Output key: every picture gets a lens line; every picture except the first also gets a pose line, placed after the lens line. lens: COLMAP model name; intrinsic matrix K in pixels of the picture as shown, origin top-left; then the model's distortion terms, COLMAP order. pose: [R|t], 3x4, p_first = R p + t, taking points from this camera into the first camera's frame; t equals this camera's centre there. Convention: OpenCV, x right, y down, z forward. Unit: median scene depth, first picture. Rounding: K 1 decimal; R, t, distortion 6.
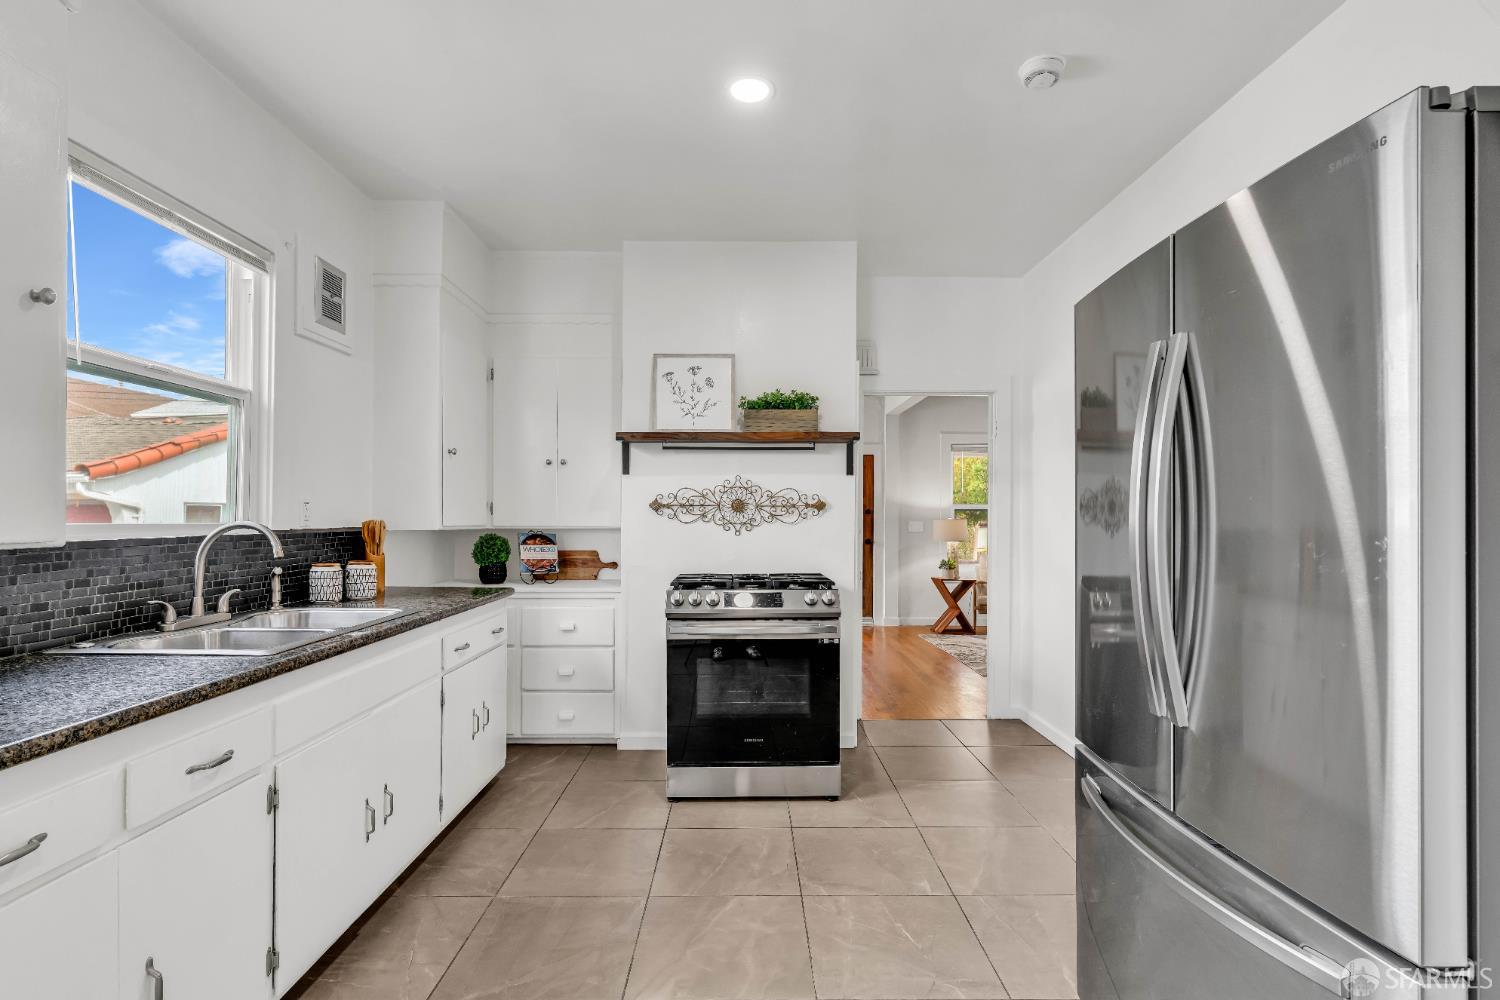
lens RADIAL K [[729.3, 0, 759.9], [0, 729.3, 508.3], [0, 0, 1]] dist [0.001965, -0.000240]
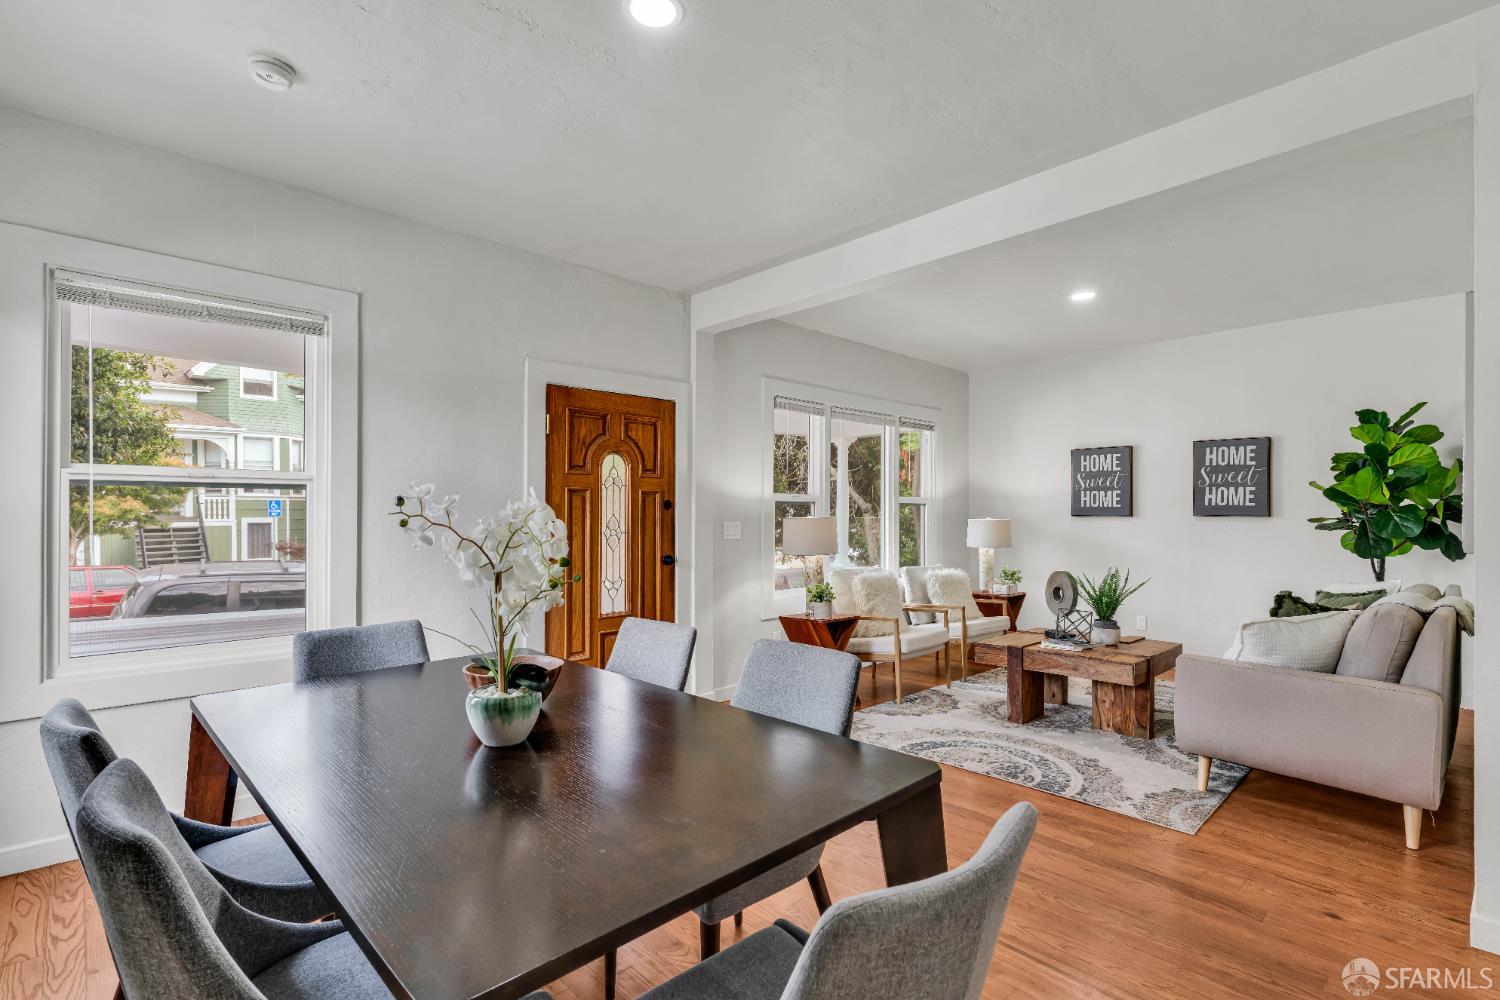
lens RADIAL K [[709.3, 0, 759.6], [0, 709.3, 510.7], [0, 0, 1]] dist [0.001000, 0.000003]
pose [[0.737362, -0.005642, 0.675474, -0.352439], [-0.001258, 0.999952, 0.009724, 0.009962], [-0.675496, -0.008020, 0.737320, 1.278572]]
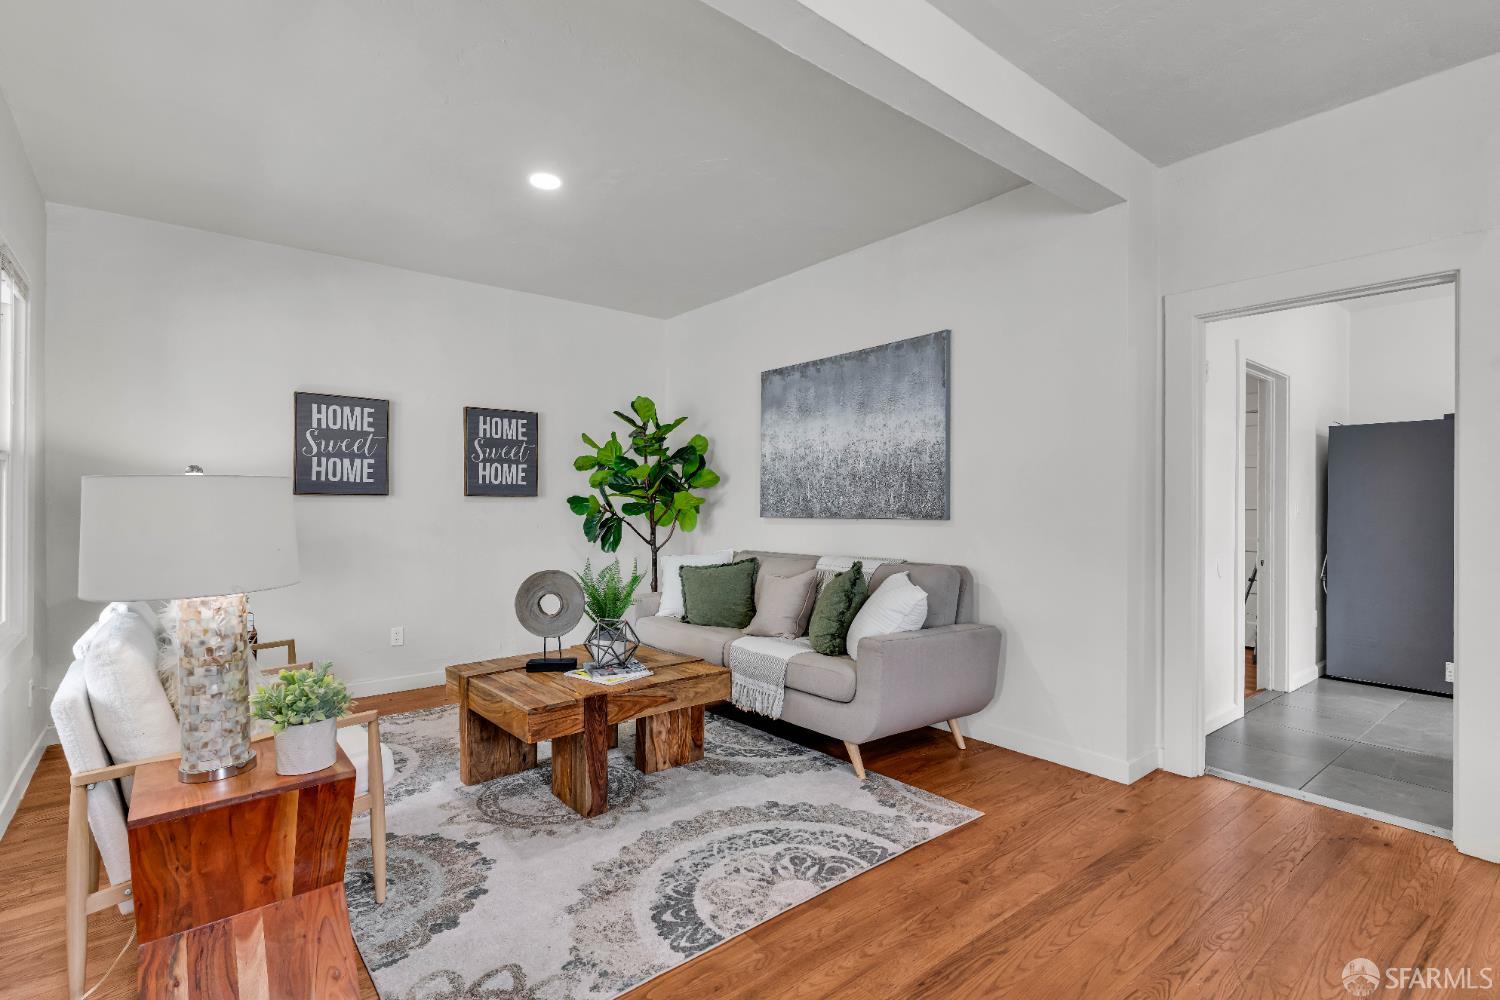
lens RADIAL K [[704.4, 0, 751.6], [0, 704.4, 502.2], [0, 0, 1]] dist [0.001791, -0.000398]
pose [[-0.603786, -0.007283, 0.797113, 0.041700], [-0.017574, 0.999837, -0.004177, 0.043064], [-0.796952, -0.016530, -0.603816, 2.119830]]
